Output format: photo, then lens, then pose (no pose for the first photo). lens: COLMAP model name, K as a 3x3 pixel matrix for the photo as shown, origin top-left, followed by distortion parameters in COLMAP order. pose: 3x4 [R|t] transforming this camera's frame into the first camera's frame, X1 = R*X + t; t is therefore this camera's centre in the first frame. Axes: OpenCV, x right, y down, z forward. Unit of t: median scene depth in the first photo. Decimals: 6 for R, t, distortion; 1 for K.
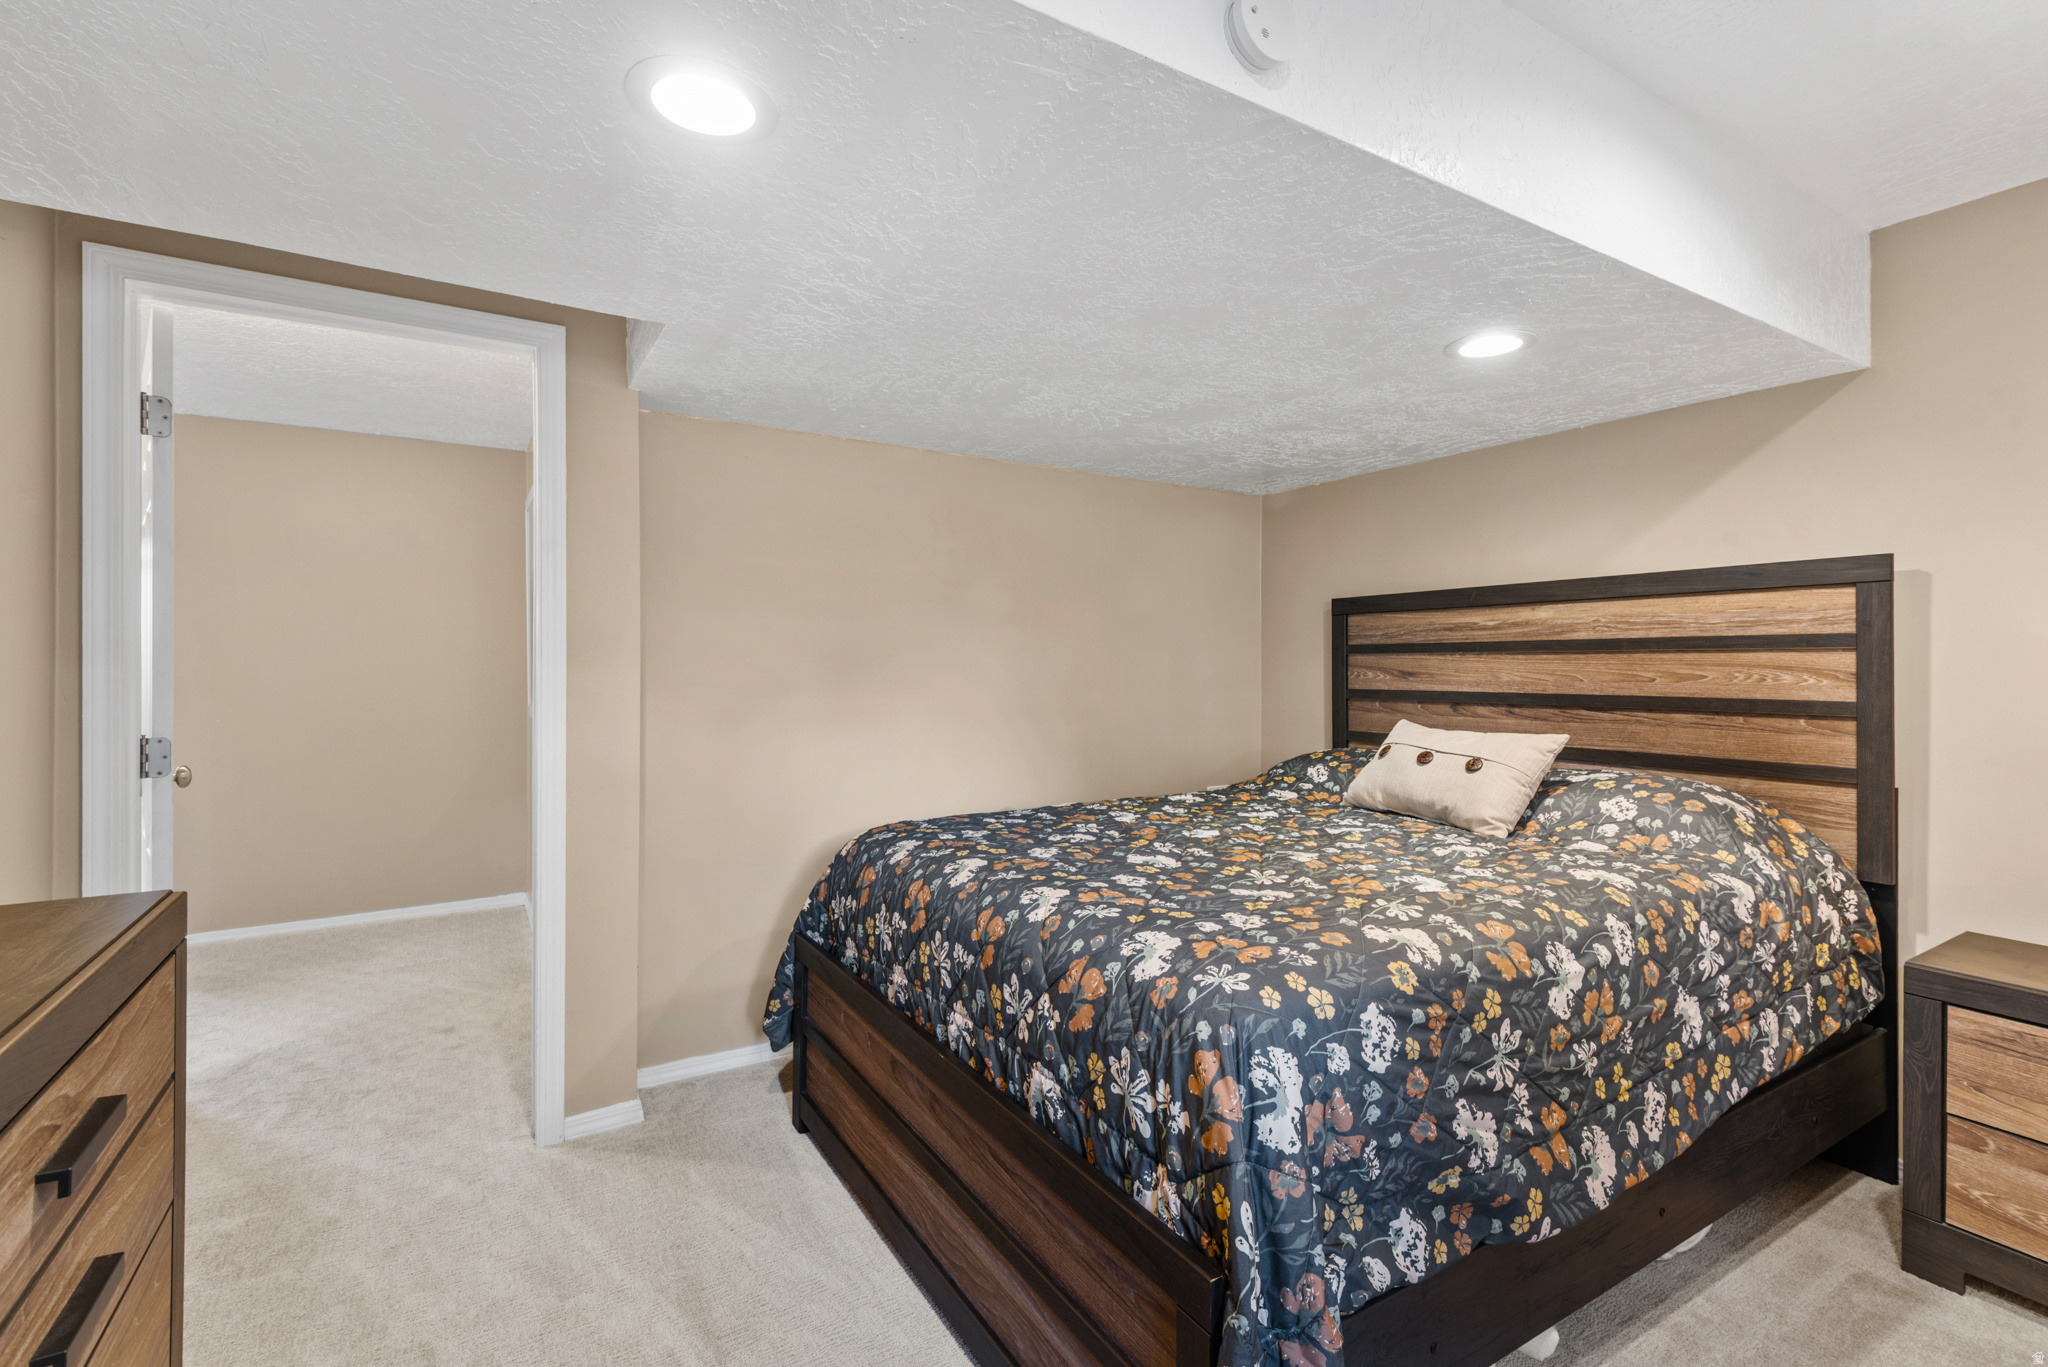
lens RADIAL K [[922.9, 0, 1024.6], [0, 922.9, 667.7], [0, 0, 1]] dist [0.020474, -0.006681]
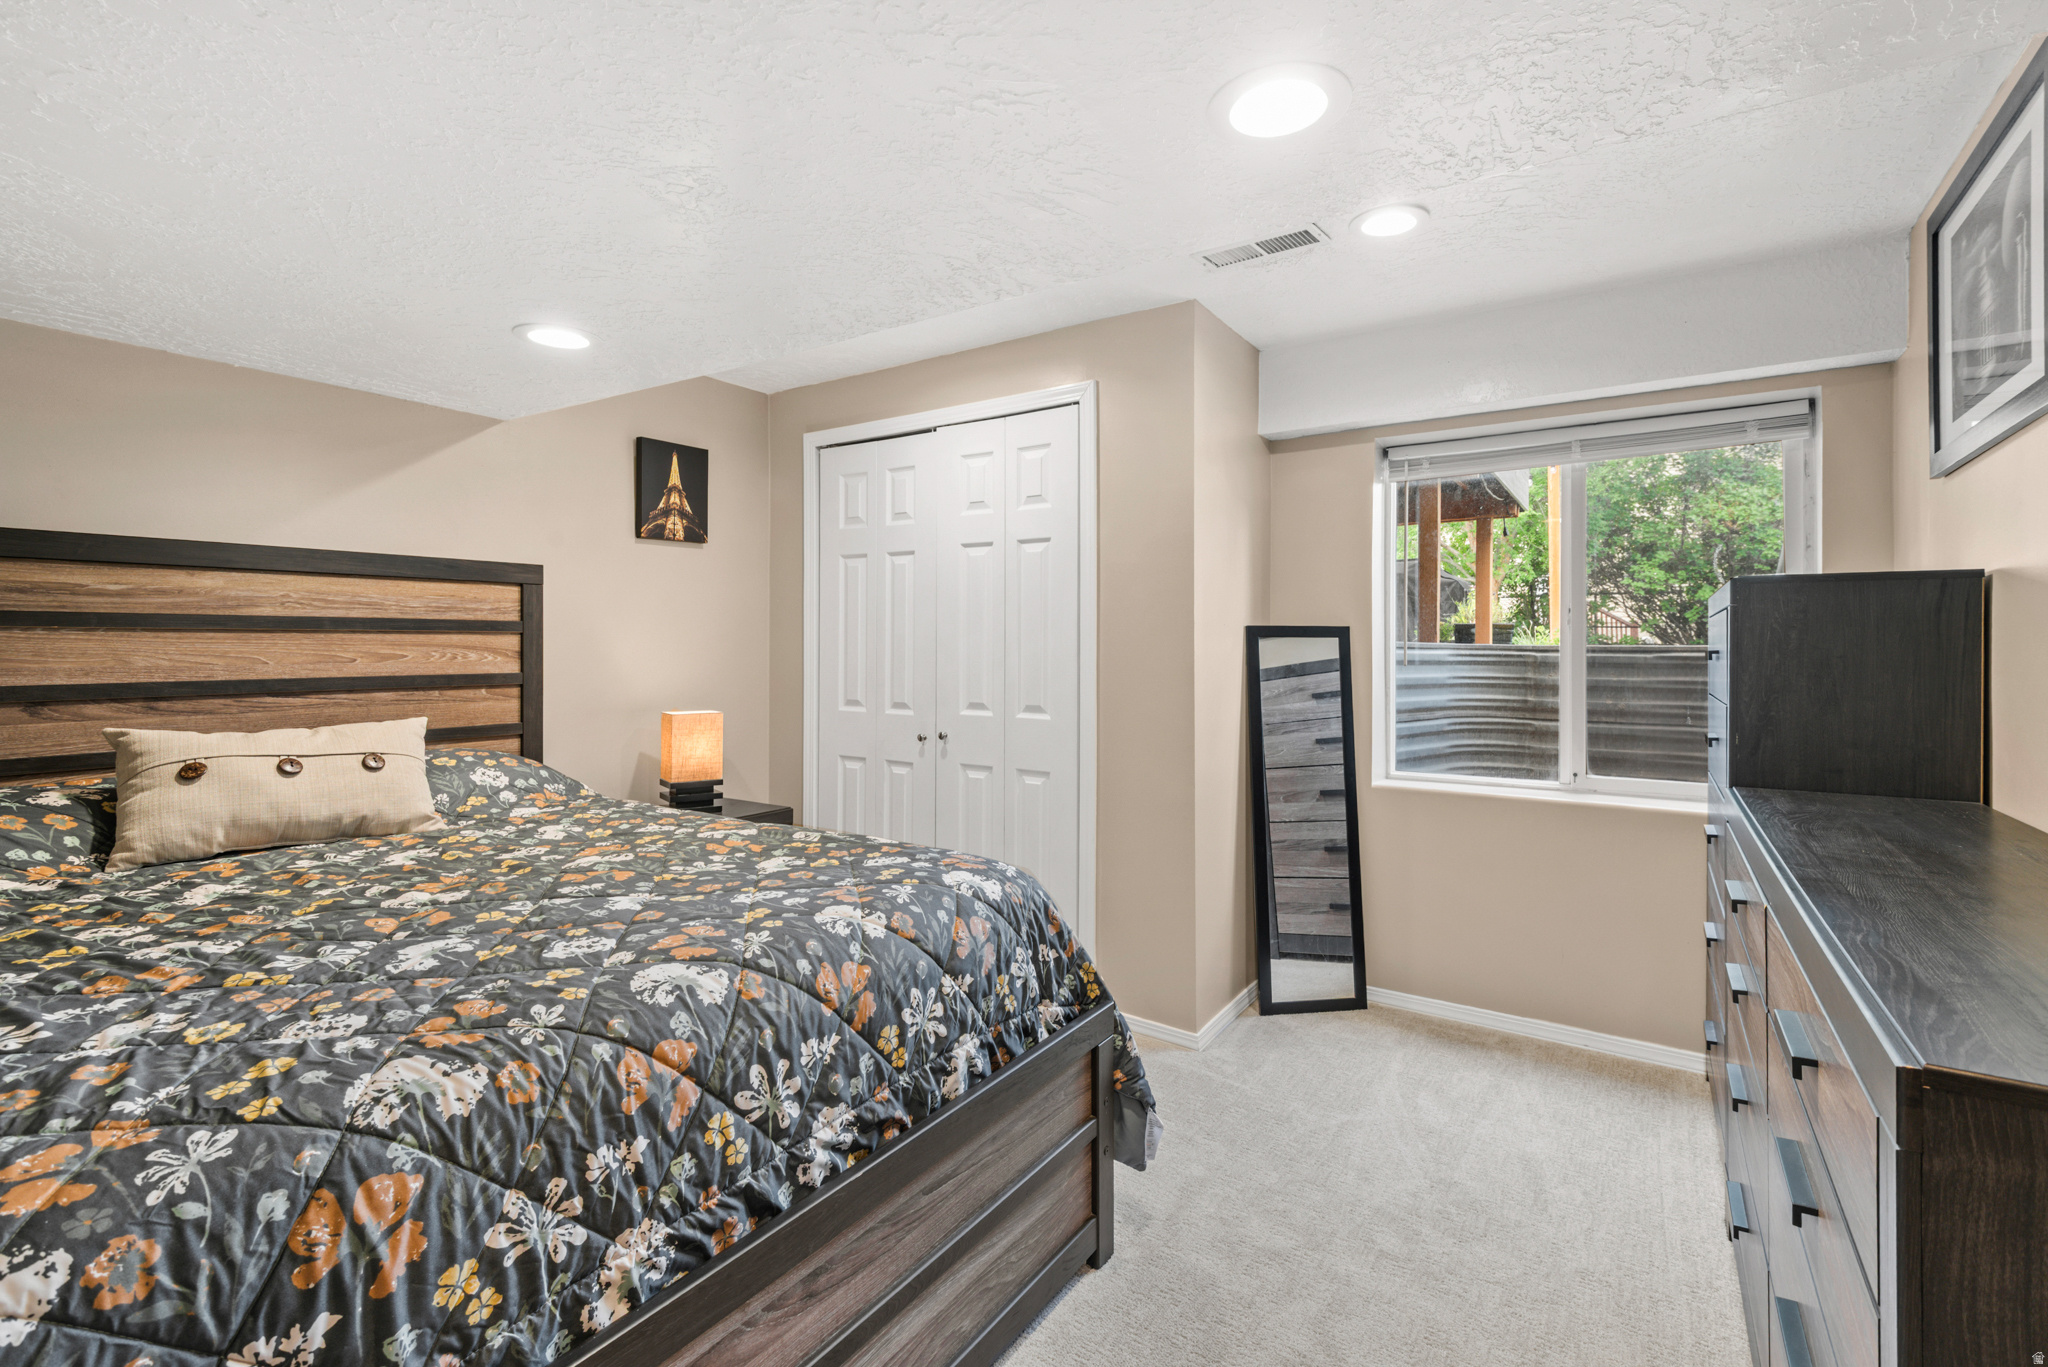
lens RADIAL K [[922.9, 0, 1027.7], [0, 922.9, 668.1], [0, 0, 1]] dist [0.020474, -0.006681]
pose [[-0.424102, -0.023833, 0.905301, -0.560815], [0.002160, 0.999624, 0.027328, -0.004418], [-0.905612, 0.013545, -0.423891, 0.823461]]
